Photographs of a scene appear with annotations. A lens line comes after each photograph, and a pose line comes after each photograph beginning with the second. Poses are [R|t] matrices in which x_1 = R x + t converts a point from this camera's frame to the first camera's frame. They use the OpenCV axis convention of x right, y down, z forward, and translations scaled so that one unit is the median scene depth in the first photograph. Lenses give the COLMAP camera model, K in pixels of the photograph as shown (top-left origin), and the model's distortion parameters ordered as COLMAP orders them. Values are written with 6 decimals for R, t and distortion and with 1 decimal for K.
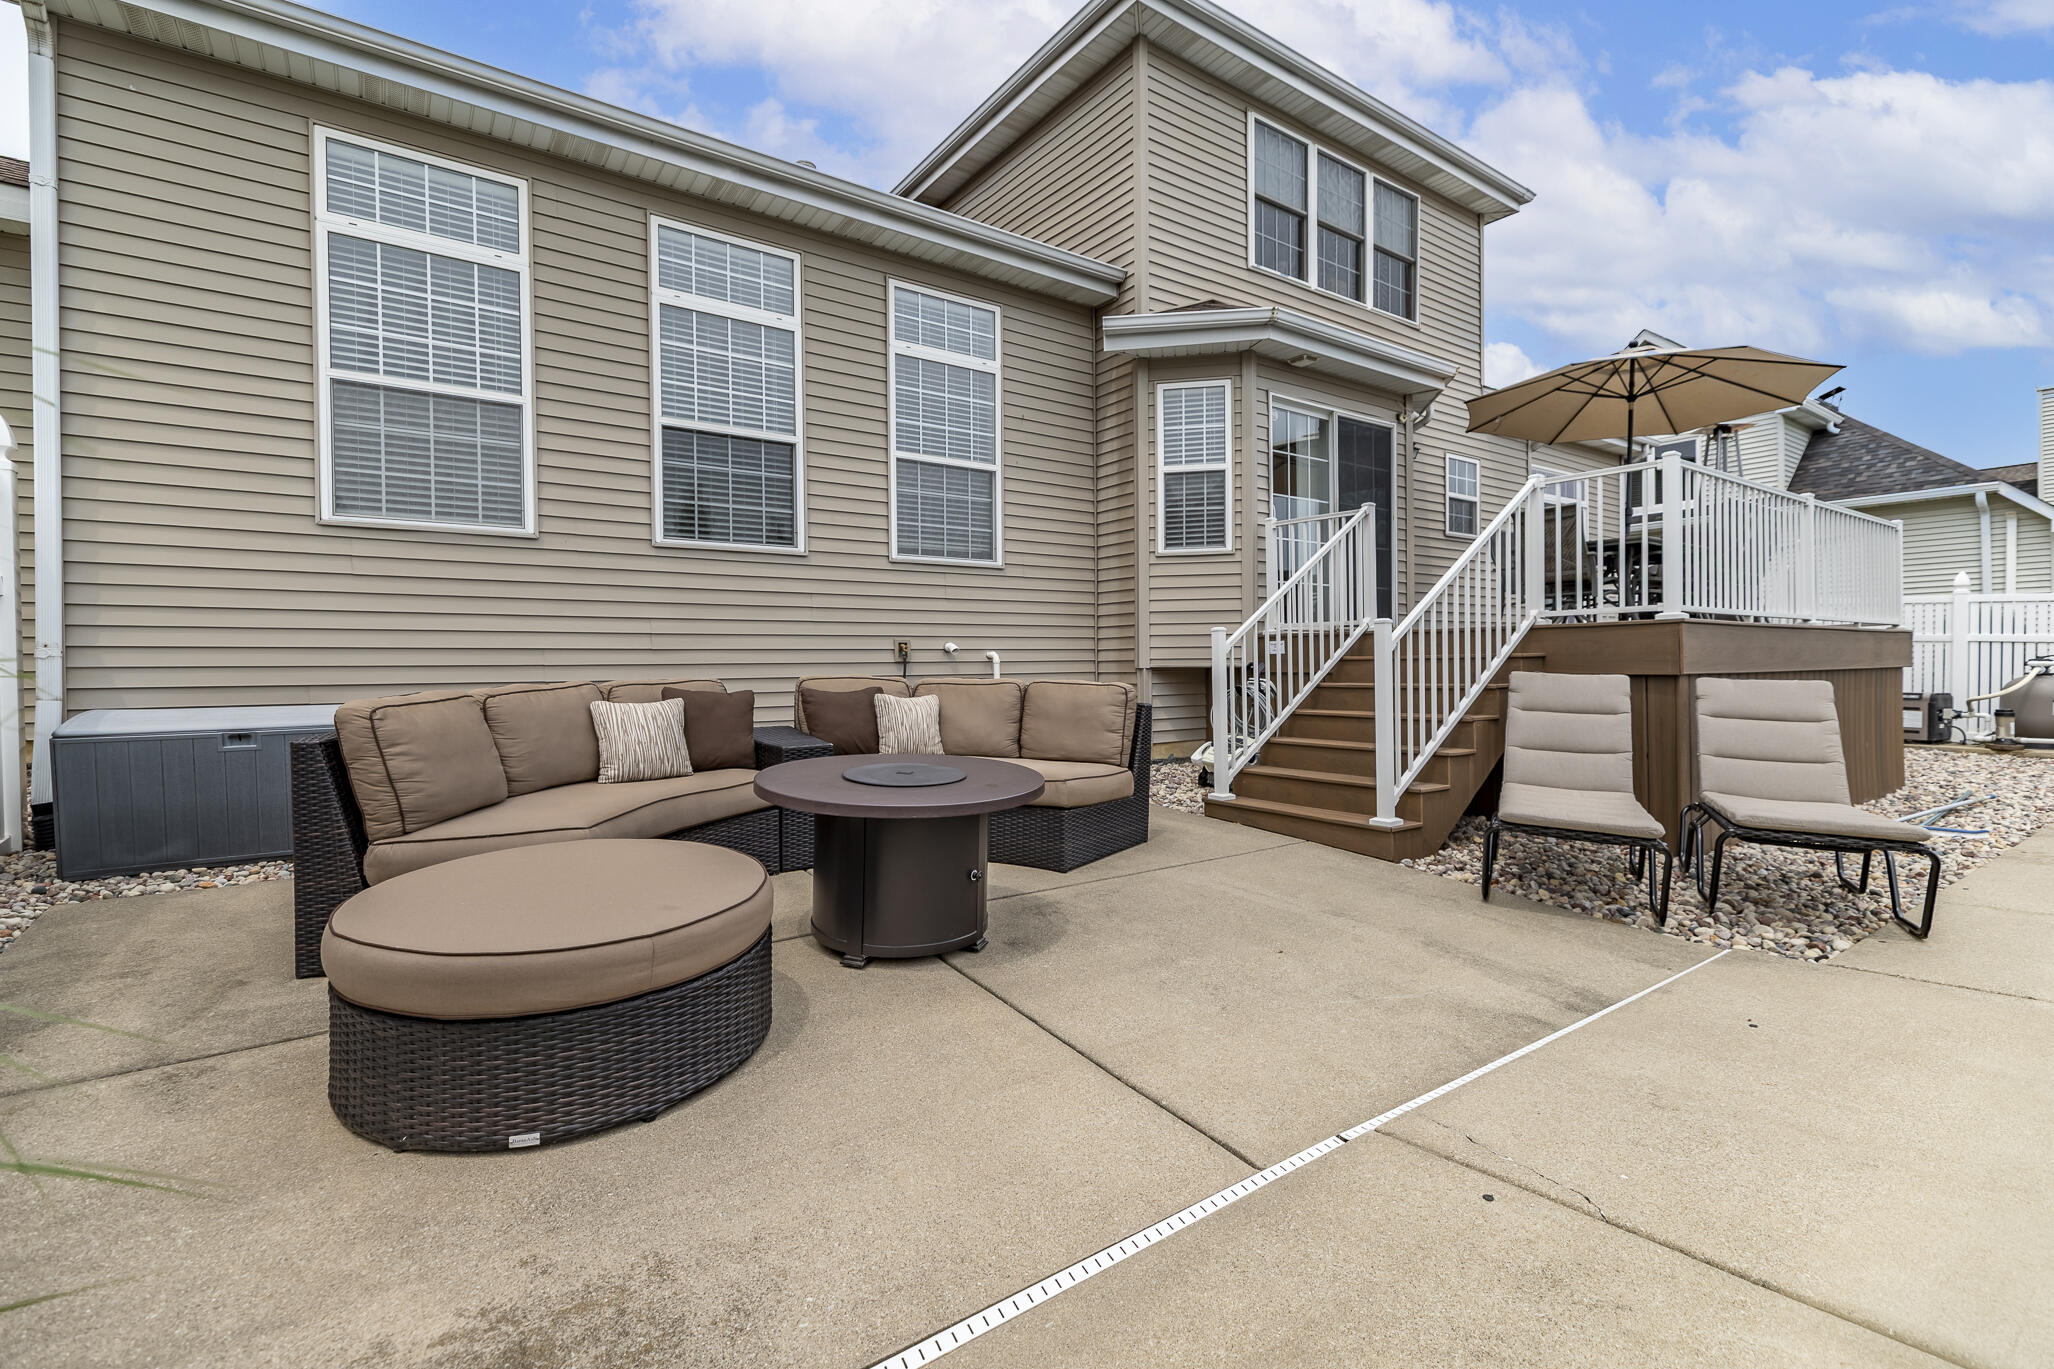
lens RADIAL K [[913.6, 0, 1035.4], [0, 913.6, 679.1], [0, 0, 1]] dist [0.013762, -0.003184]
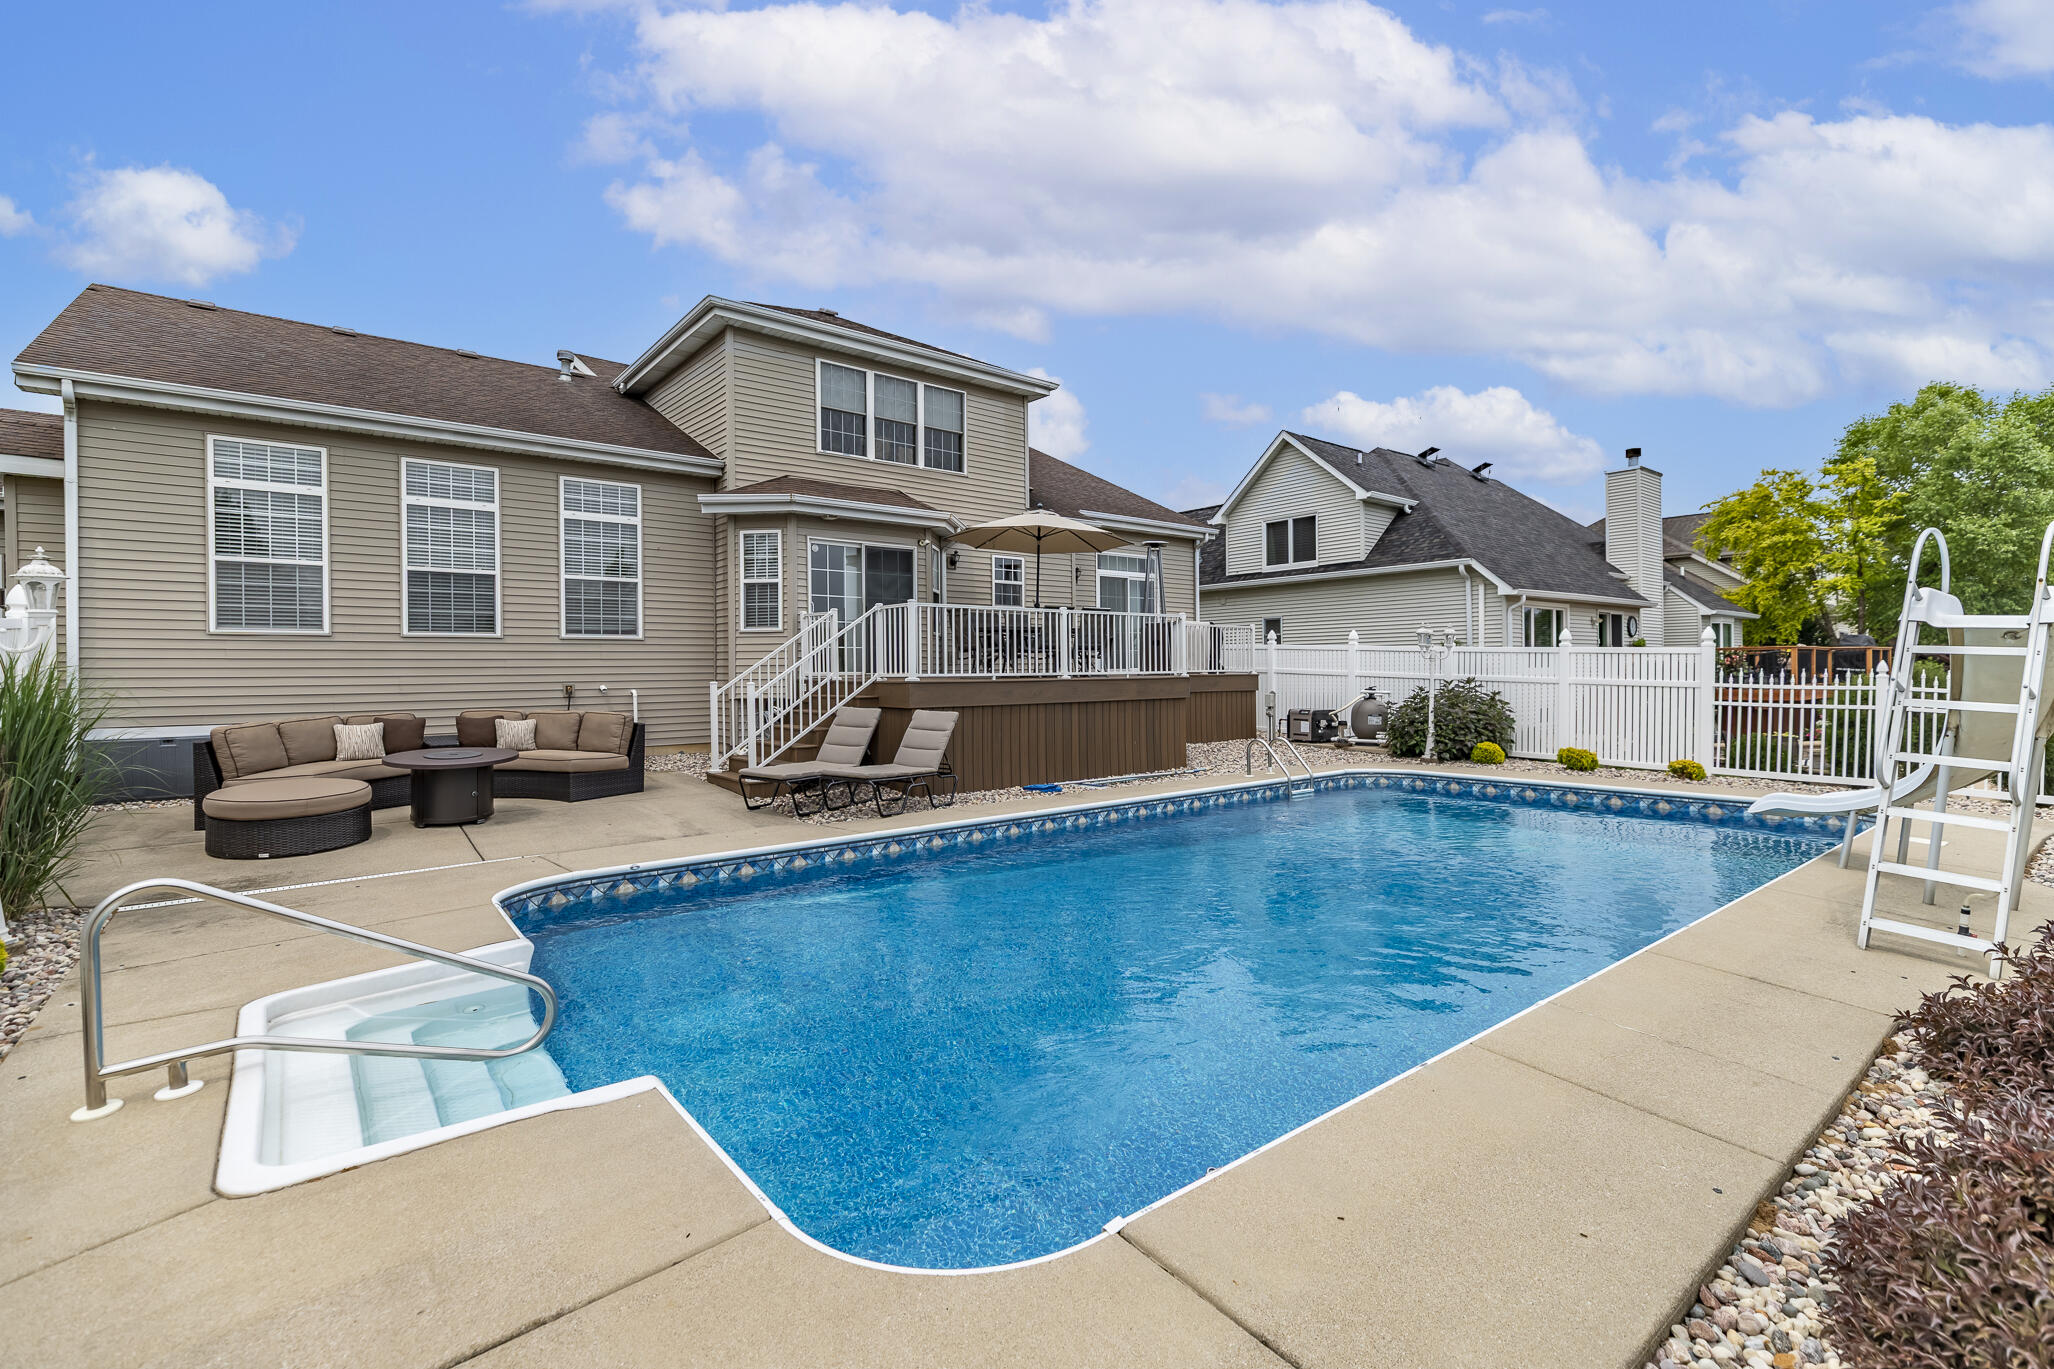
lens RADIAL K [[913.6, 0, 1036.6], [0, 913.6, 679.7], [0, 0, 1]] dist [0.013762, -0.003184]
pose [[0.998181, 0.001041, 0.060273, 0.583505], [-0.000750, 0.999988, -0.004854, -0.040178], [-0.060277, 0.004800, 0.998170, -0.719826]]
